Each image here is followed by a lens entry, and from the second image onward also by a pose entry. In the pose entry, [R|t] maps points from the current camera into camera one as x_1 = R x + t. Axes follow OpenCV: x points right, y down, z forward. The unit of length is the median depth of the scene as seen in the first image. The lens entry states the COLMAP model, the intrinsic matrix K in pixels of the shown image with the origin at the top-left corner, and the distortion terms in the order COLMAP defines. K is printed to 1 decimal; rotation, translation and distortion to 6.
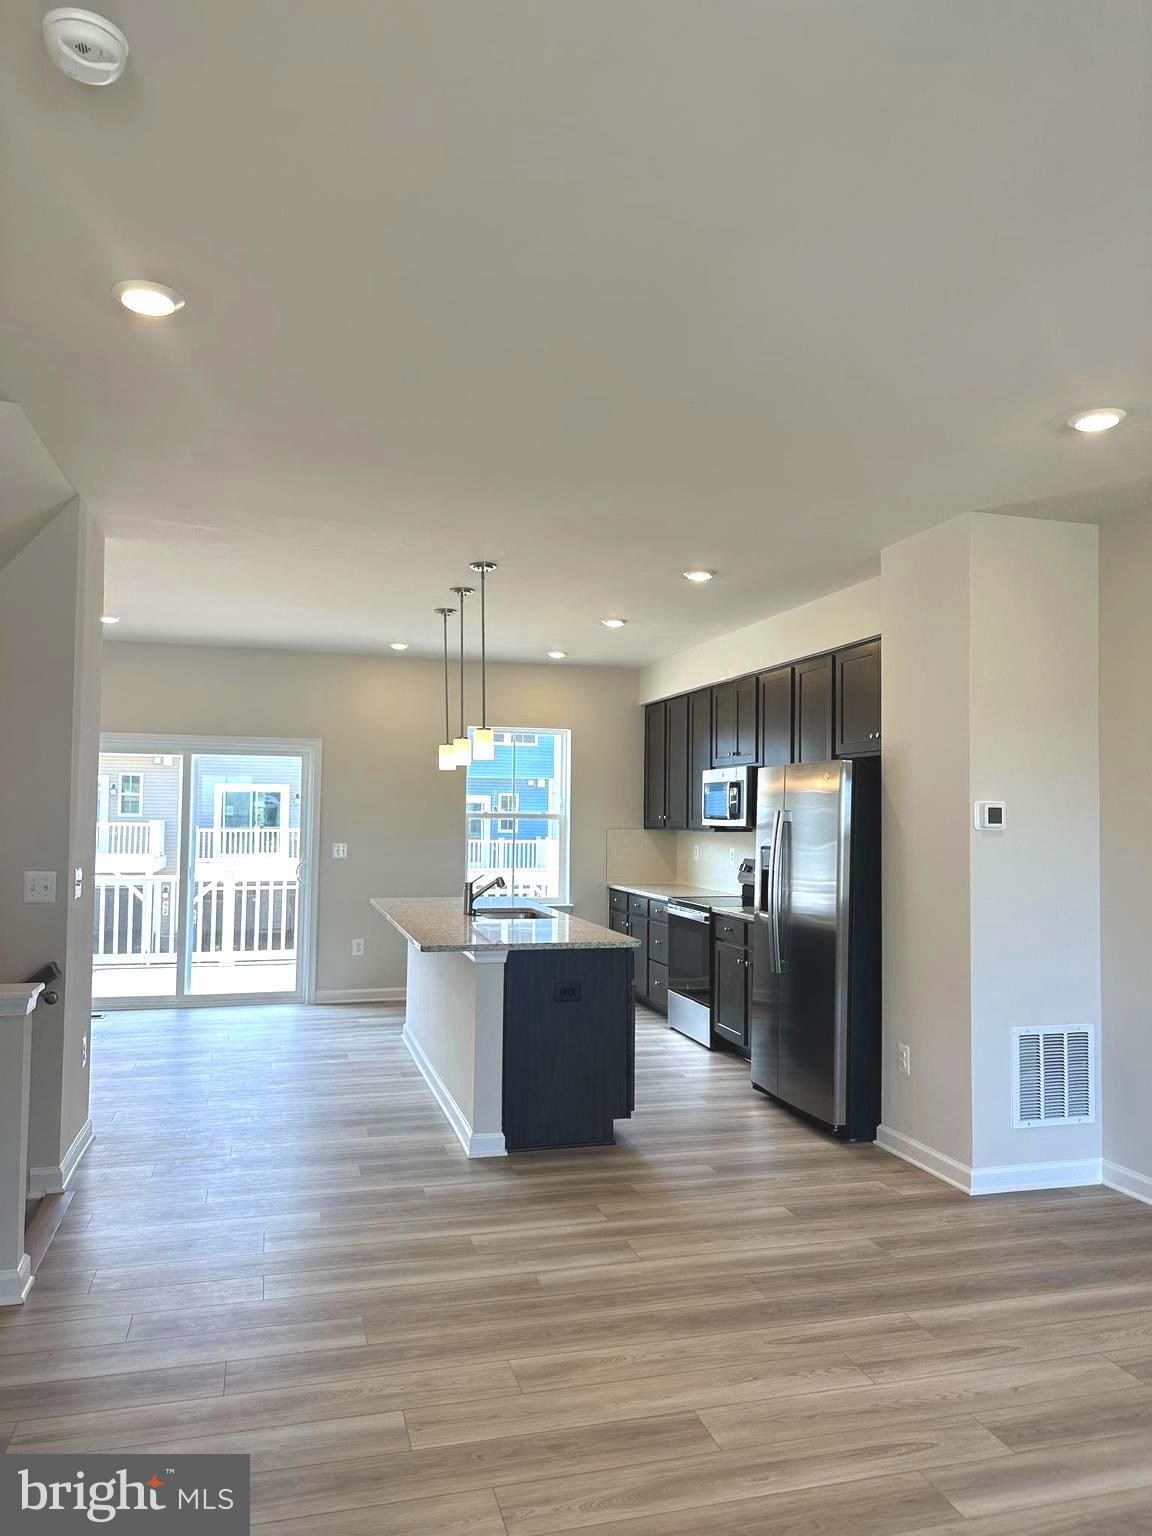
lens RADIAL K [[1074.5, 0, 576.0], [0, 1074.5, 768.0], [0, 0, 1]] dist [0.107653, -0.199089]
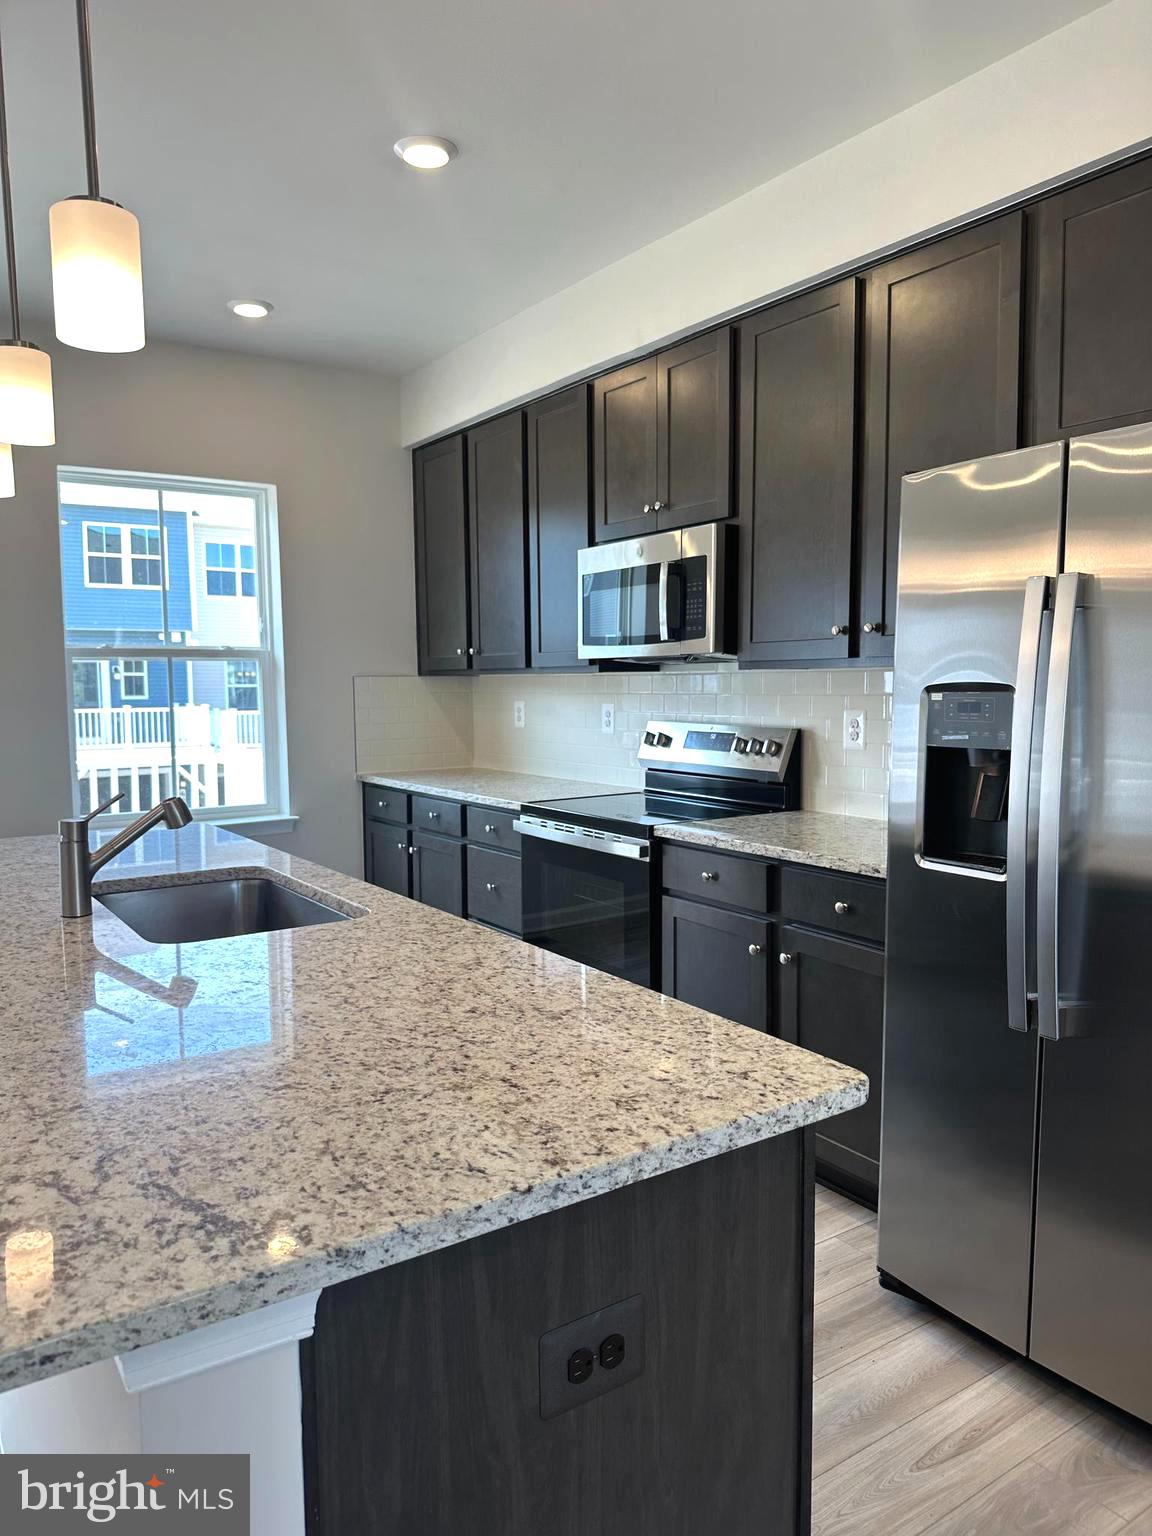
lens RADIAL K [[1074.5, 0, 576.0], [0, 1074.5, 768.0], [0, 0, 1]] dist [0.107653, -0.199089]
pose [[0.947076, -0.046769, 0.317584, -0.047948], [0.006206, 0.991812, 0.127553, 0.038979], [-0.320949, -0.118831, 0.939612, 0.509070]]
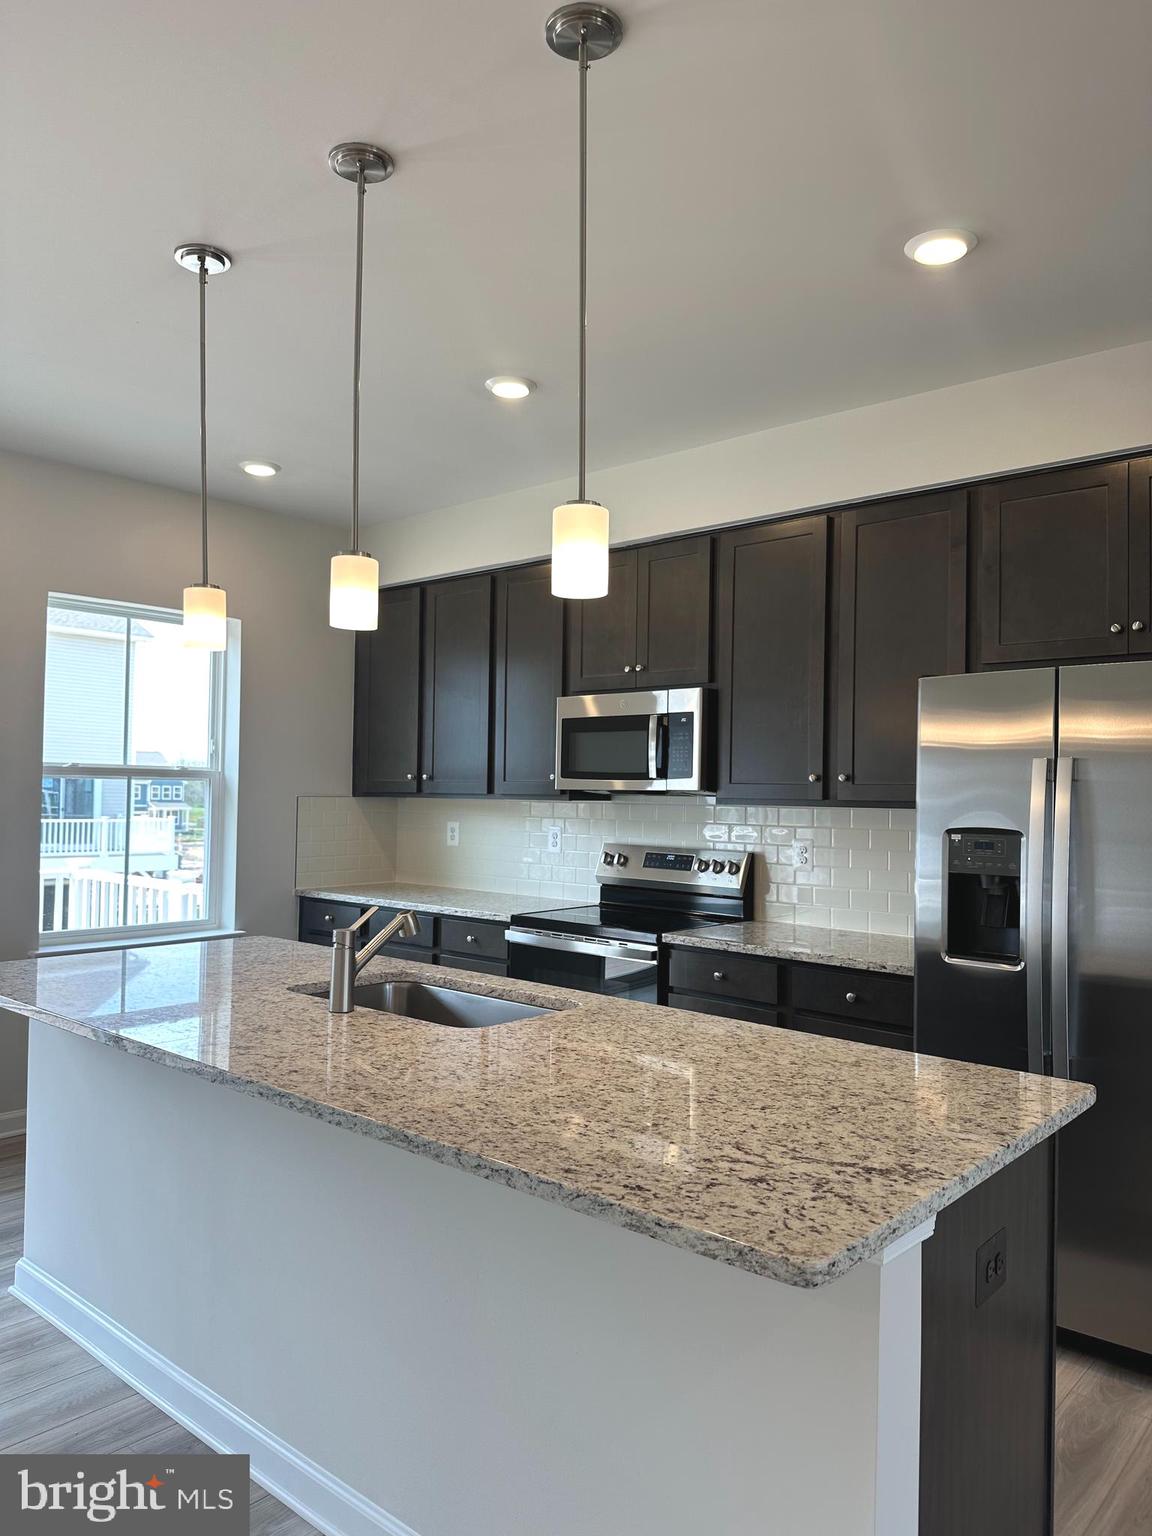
lens RADIAL K [[1074.5, 0, 576.0], [0, 1074.5, 768.0], [0, 0, 1]] dist [0.107653, -0.199089]
pose [[0.835973, 0.012990, 0.548618, -0.195749], [-0.029521, 0.999337, 0.021322, 0.028174], [-0.547977, -0.034020, 0.835802, 0.495106]]
